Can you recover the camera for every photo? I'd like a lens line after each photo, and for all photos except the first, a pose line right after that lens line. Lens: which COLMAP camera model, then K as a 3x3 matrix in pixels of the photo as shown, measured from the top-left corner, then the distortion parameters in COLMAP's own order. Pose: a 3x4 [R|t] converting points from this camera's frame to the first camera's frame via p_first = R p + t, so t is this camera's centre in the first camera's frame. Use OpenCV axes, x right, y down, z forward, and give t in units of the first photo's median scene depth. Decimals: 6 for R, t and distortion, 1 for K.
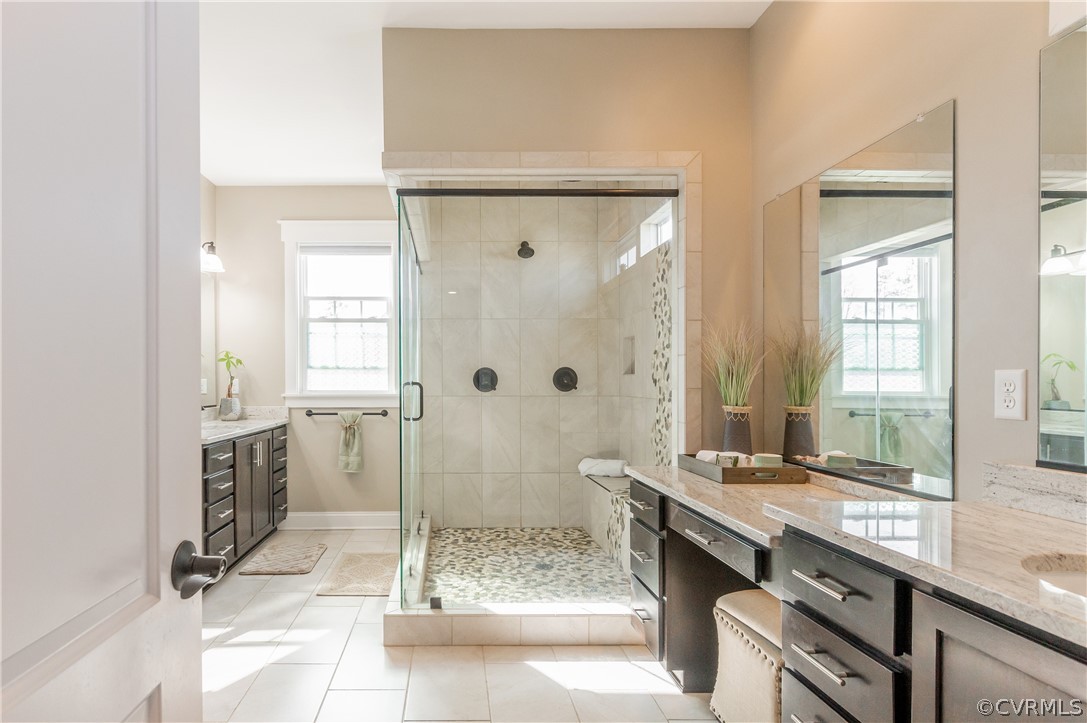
lens RADIAL K [[571.4, 0, 447.3], [0, 571.4, 384.3], [0, 0, 1]] dist [0.004283, -0.002624]
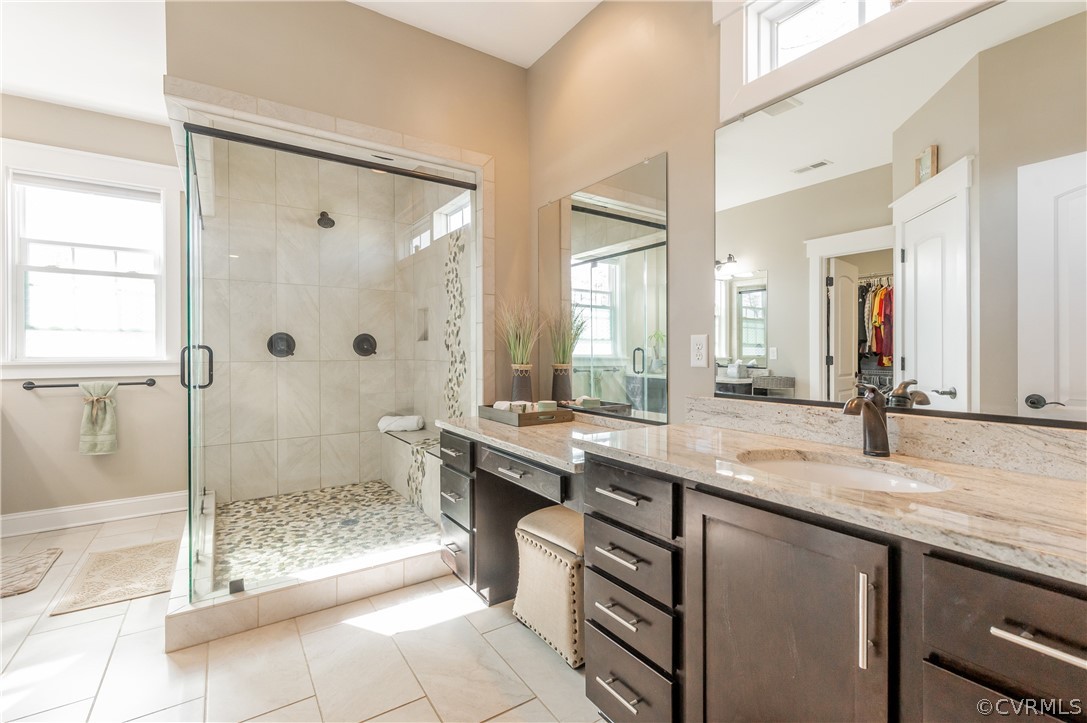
lens RADIAL K [[486.7, 0, 540.7], [0, 486.7, 349.8], [0, 0, 1]] dist [0.004982, -0.001798]
pose [[0.831642, 0.000846, 0.555312, -0.035232], [0.002671, 0.999981, -0.005522, 0.007778], [-0.555306, 0.006076, 0.831624, 0.058048]]
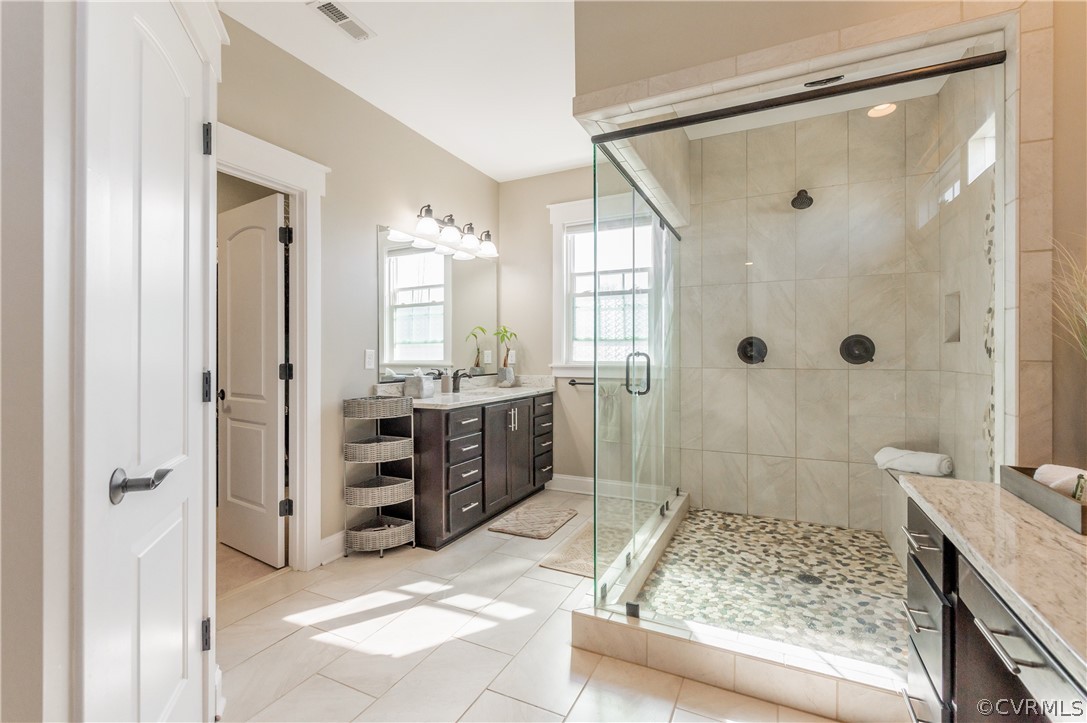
lens RADIAL K [[486.7, 0, 542.0], [0, 486.7, 355.4], [0, 0, 1]] dist [0.004982, -0.001798]
pose [[0.899950, 0.000189, -0.435993, 0.125879], [-0.000889, 0.999999, -0.001400, 0.001629], [0.435992, 0.001648, 0.899949, 0.202720]]
